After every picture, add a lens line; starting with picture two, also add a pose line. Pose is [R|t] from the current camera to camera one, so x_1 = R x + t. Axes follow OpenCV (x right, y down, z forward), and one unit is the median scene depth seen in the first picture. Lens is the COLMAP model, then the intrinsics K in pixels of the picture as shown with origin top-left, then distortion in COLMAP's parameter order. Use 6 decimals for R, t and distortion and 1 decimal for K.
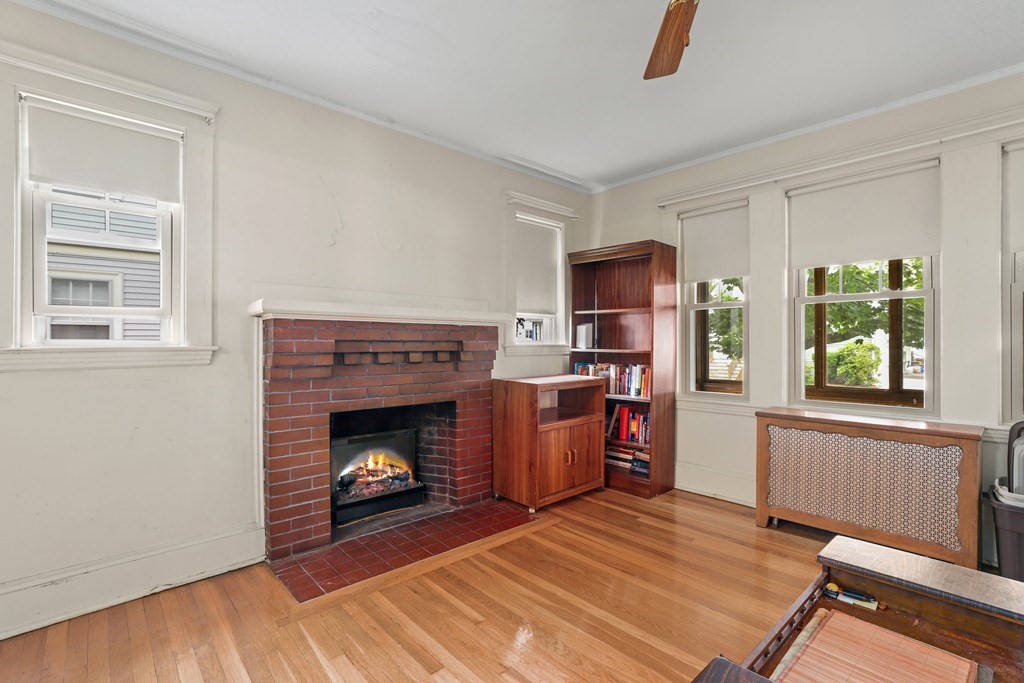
lens RADIAL K [[471.7, 0, 512.0], [0, 471.7, 341.5], [0, 0, 1]] dist [-0.011968, 0.000469]
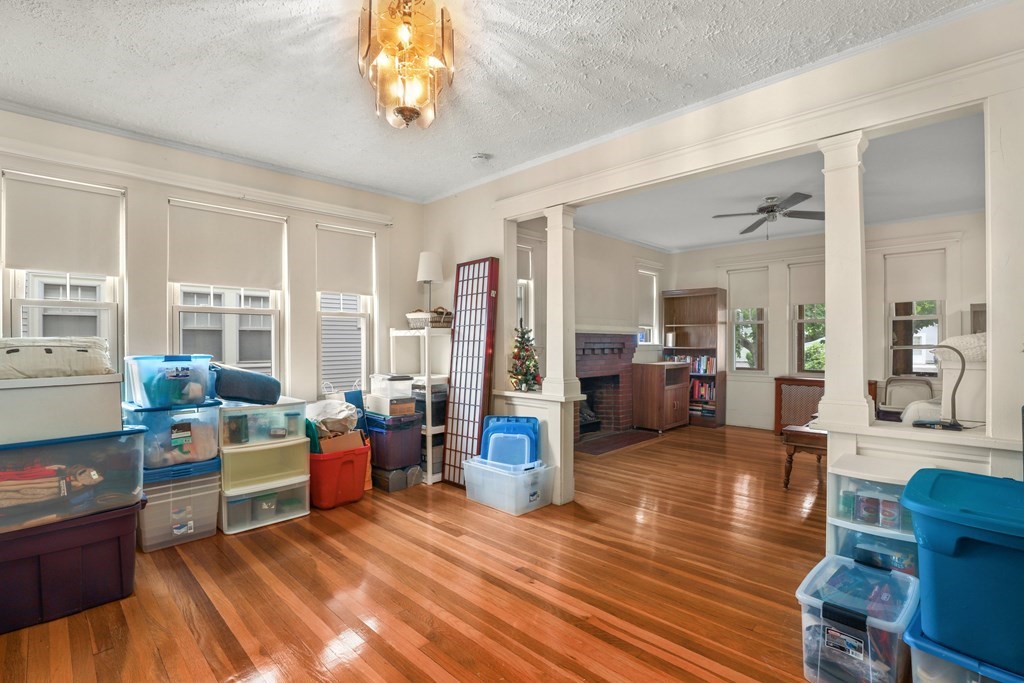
lens RADIAL K [[471.2, 0, 512.0], [0, 471.2, 341.5], [0, 0, 1]] dist [-0.055571, 0.017778]
pose [[0.999044, -0.002820, 0.043632, -0.633508], [0.002756, 0.999995, 0.001512, -0.009498], [-0.043636, -0.001390, 0.999047, -0.852343]]
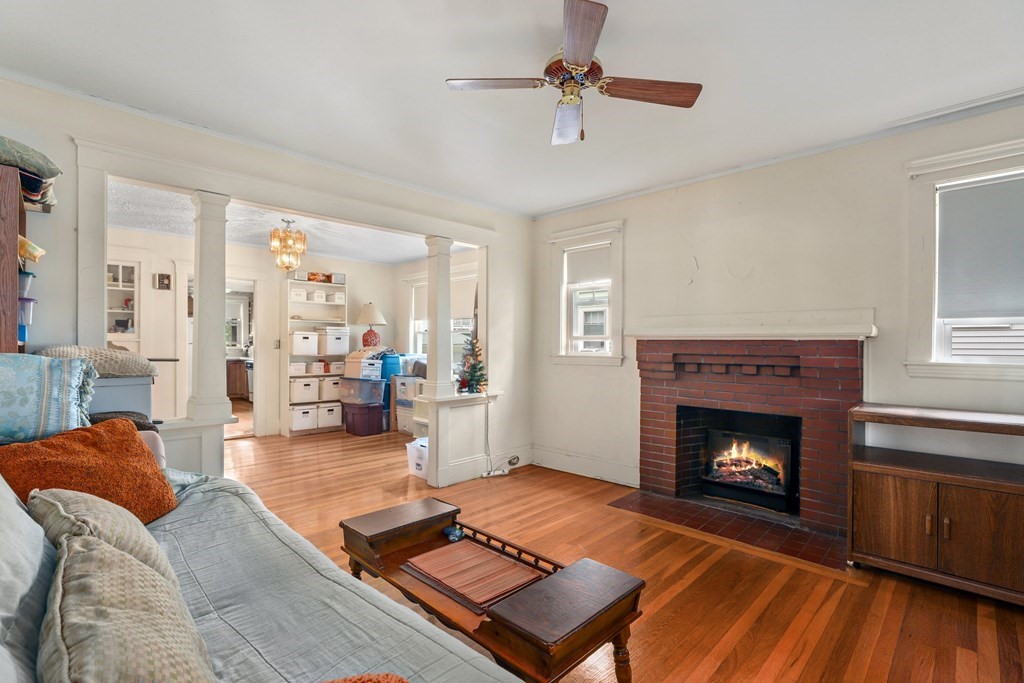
lens RADIAL K [[471.2, 0, 512.0], [0, 471.2, 341.5], [0, 0, 1]] dist [-0.055571, 0.017778]
pose [[0.046618, -0.008311, -0.998878, 0.813997], [-0.002608, 0.999961, -0.008442, -0.021059], [0.998909, 0.002998, 0.046594, 0.363347]]
